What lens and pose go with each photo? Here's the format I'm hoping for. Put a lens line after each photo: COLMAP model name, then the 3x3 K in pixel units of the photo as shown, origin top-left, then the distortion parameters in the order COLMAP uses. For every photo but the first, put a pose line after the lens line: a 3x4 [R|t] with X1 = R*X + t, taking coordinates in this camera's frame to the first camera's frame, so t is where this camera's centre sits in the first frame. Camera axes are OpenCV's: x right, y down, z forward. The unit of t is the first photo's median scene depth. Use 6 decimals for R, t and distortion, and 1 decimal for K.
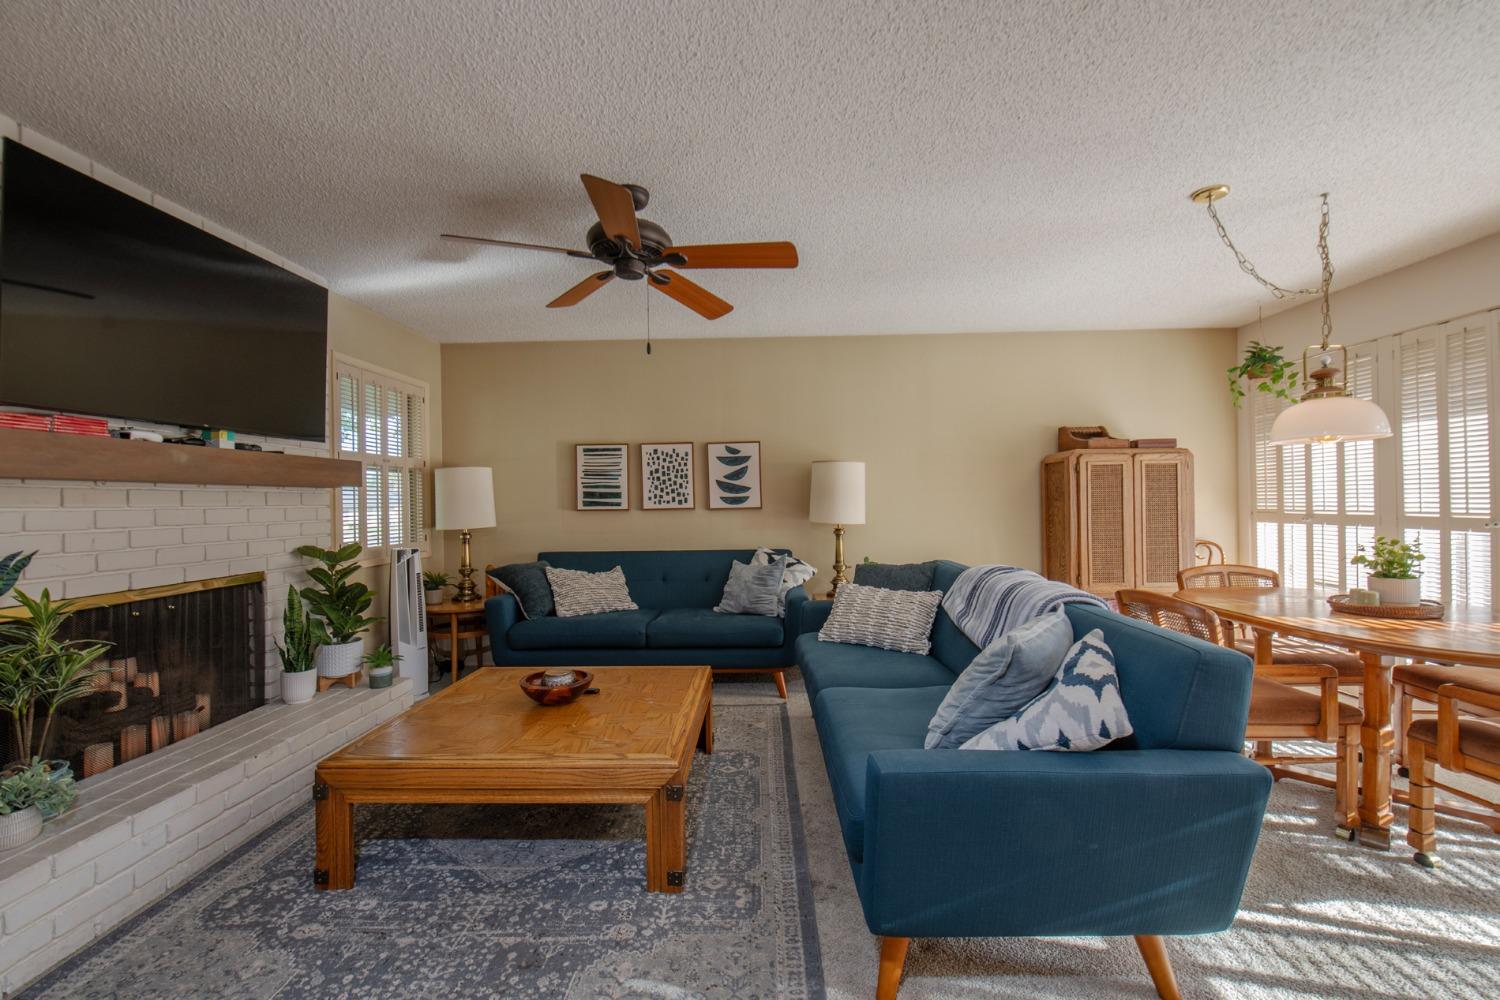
lens RADIAL K [[617.0, 0, 749.4], [0, 617.0, 501.0], [0, 0, 1]] dist [0.002144, 0.000248]
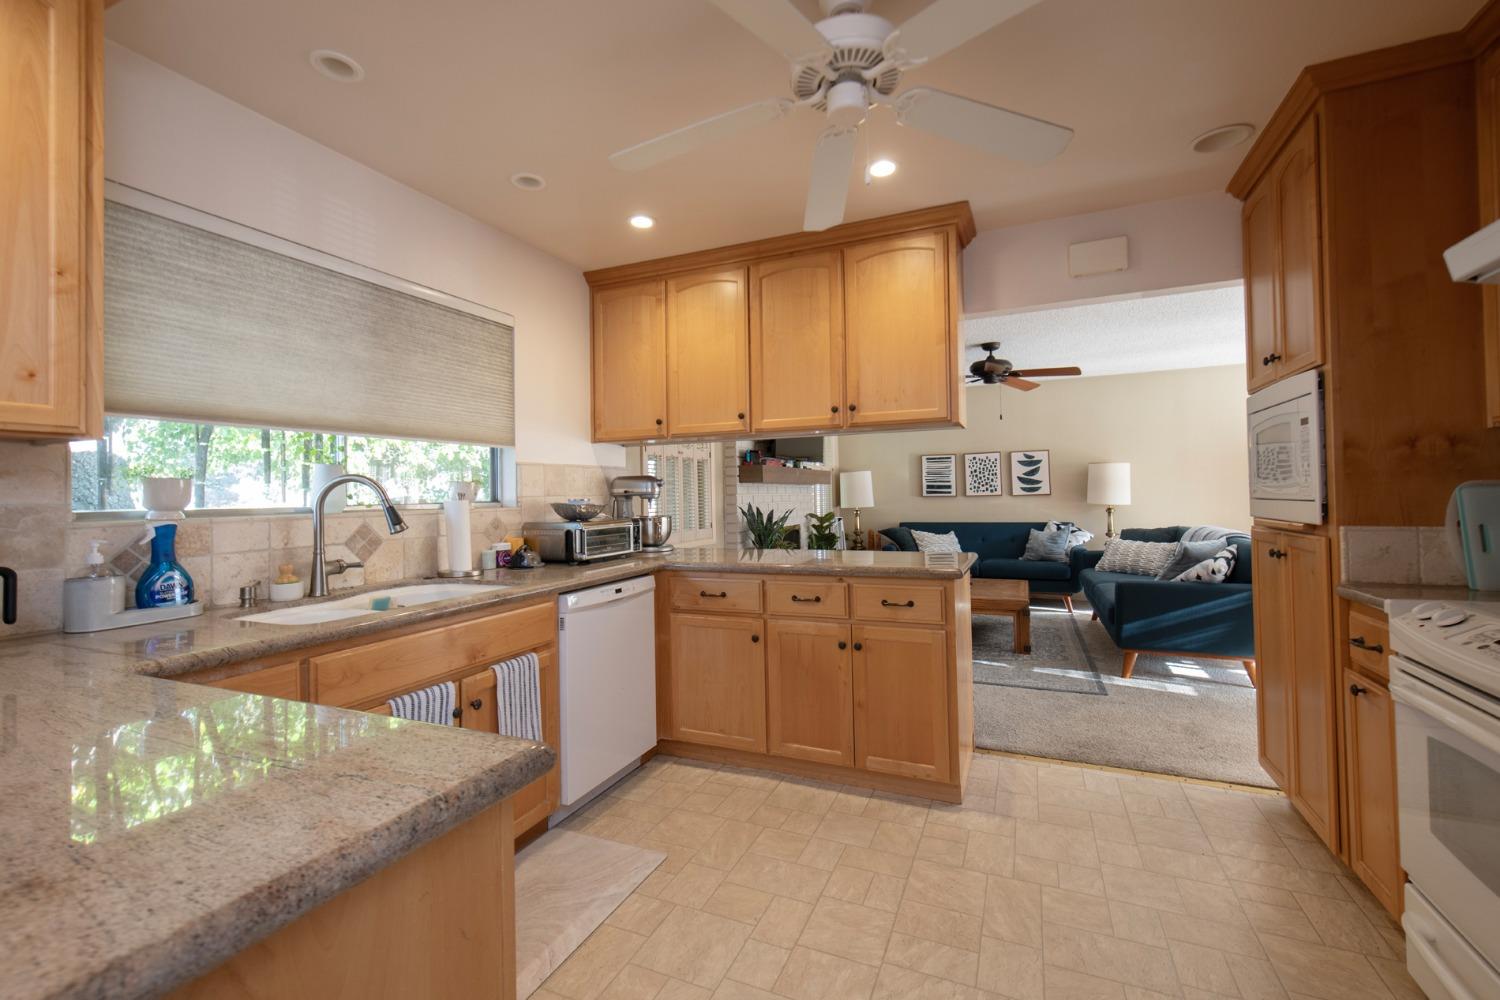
lens RADIAL K [[617.0, 0, 749.3], [0, 617.0, 489.1], [0, 0, 1]] dist [0.002144, 0.000248]
pose [[0.922013, -0.008150, -0.387073, -0.075706], [0.006275, 0.999962, -0.006108, 0.002852], [0.387108, 0.003202, 0.922029, -0.670450]]
